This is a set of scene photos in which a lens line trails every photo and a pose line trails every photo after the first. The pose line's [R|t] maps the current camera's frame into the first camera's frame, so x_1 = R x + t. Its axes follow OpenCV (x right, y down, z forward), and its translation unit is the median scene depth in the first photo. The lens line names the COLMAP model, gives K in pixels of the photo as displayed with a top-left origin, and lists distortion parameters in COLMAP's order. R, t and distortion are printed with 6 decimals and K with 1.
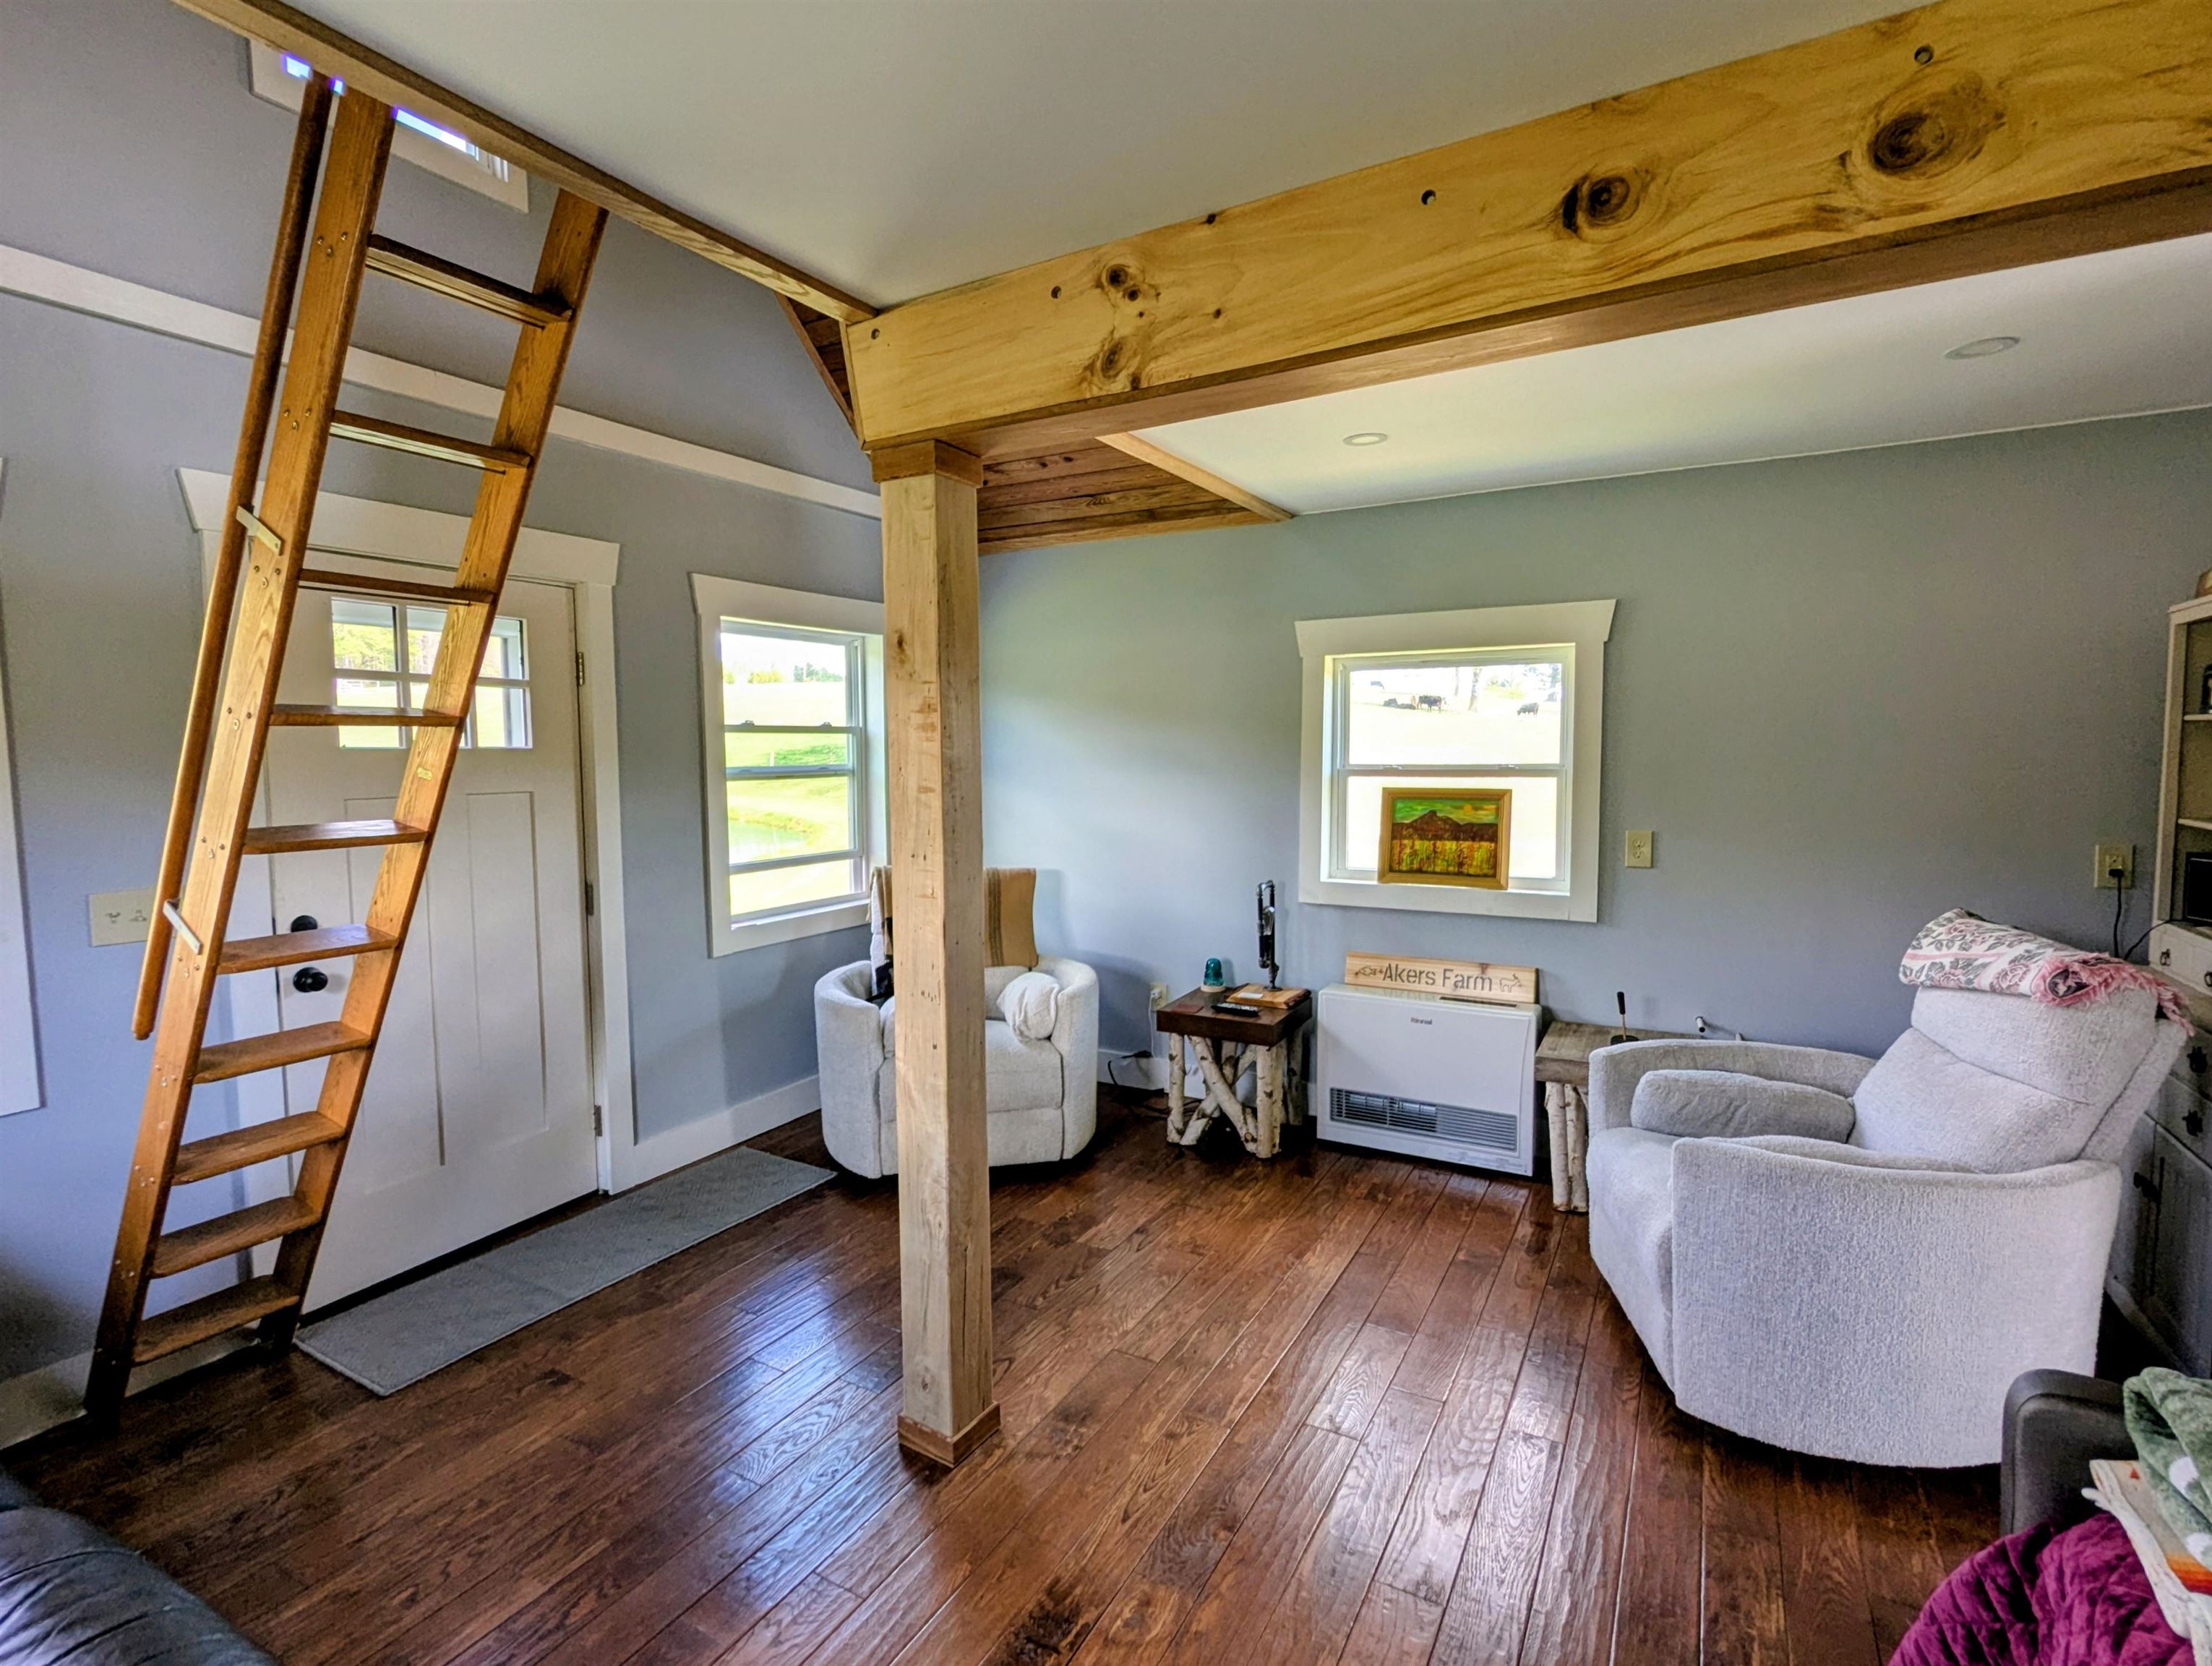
lens RADIAL K [[1062.5, 0, 1106.0], [0, 1062.5, 830.0], [0, 0, 1]] dist [0.003693, 0.000516]
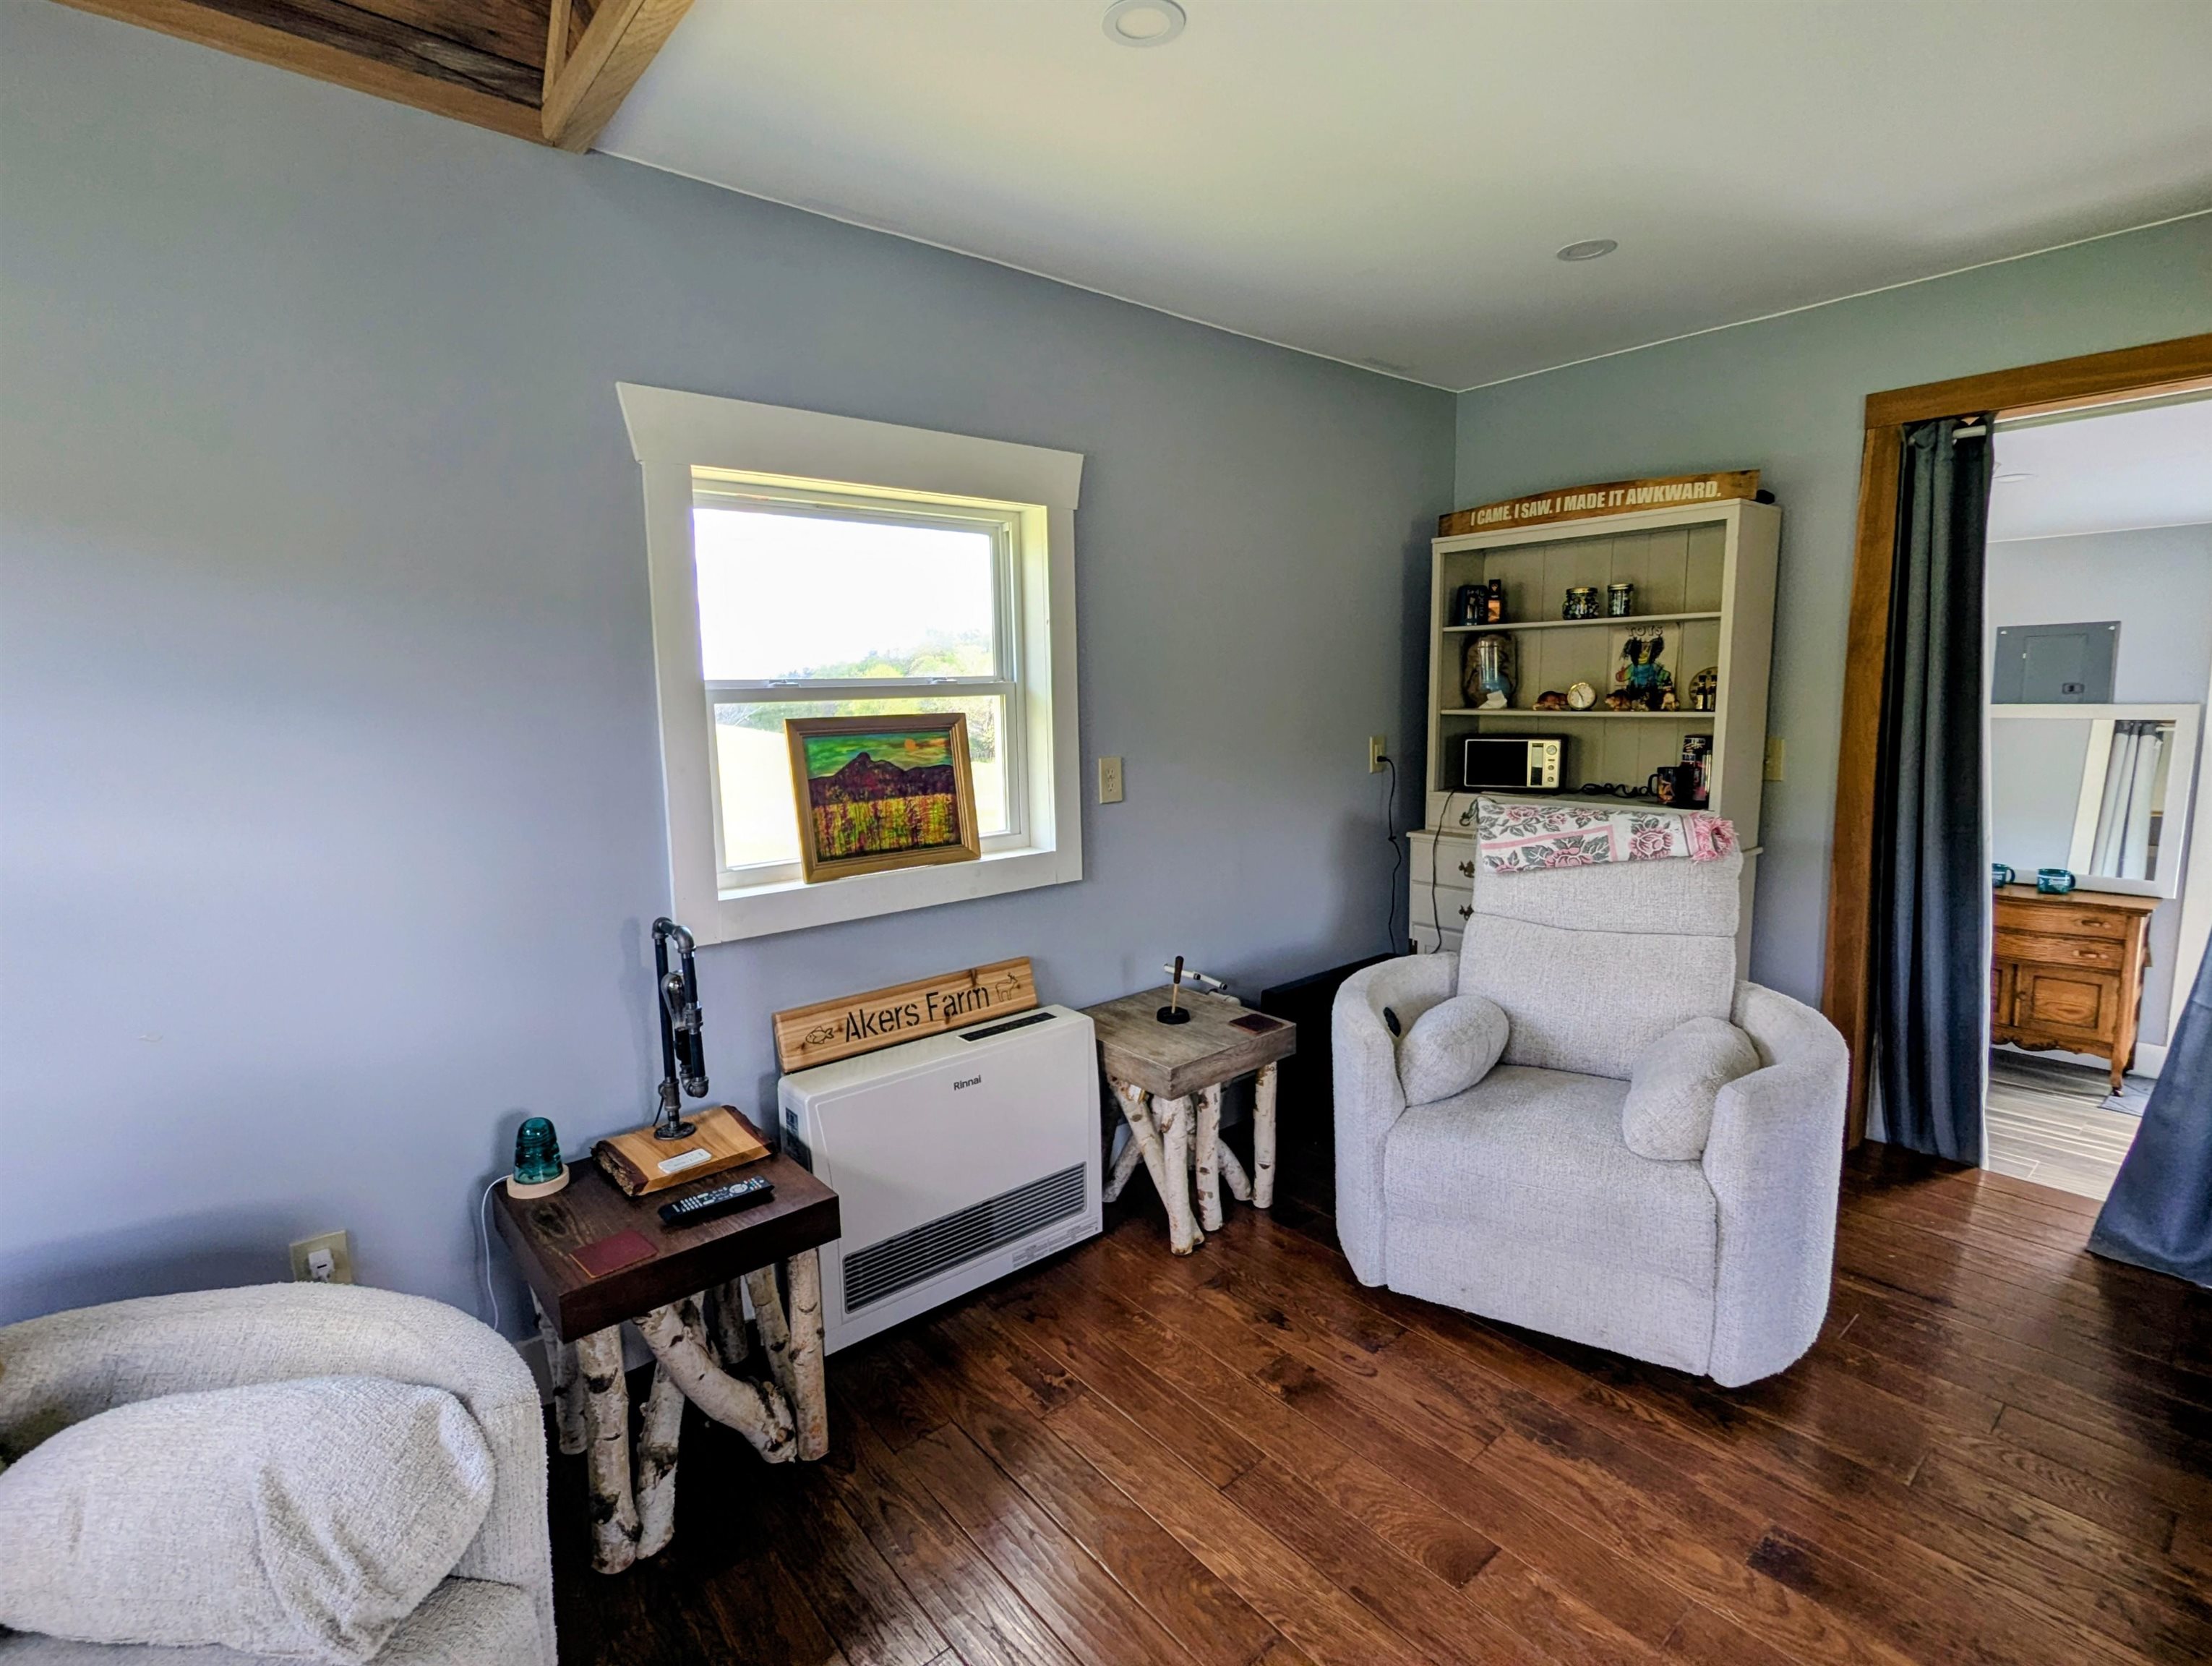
lens RADIAL K [[1062.5, 0, 1103.2], [0, 1062.5, 825.8], [0, 0, 1]] dist [0.003693, 0.000516]
pose [[0.348833, -0.125049, 0.928805, -0.228995], [0.088804, 0.991009, 0.100072, -0.026141], [-0.932968, 0.047573, 0.356802, 0.657628]]
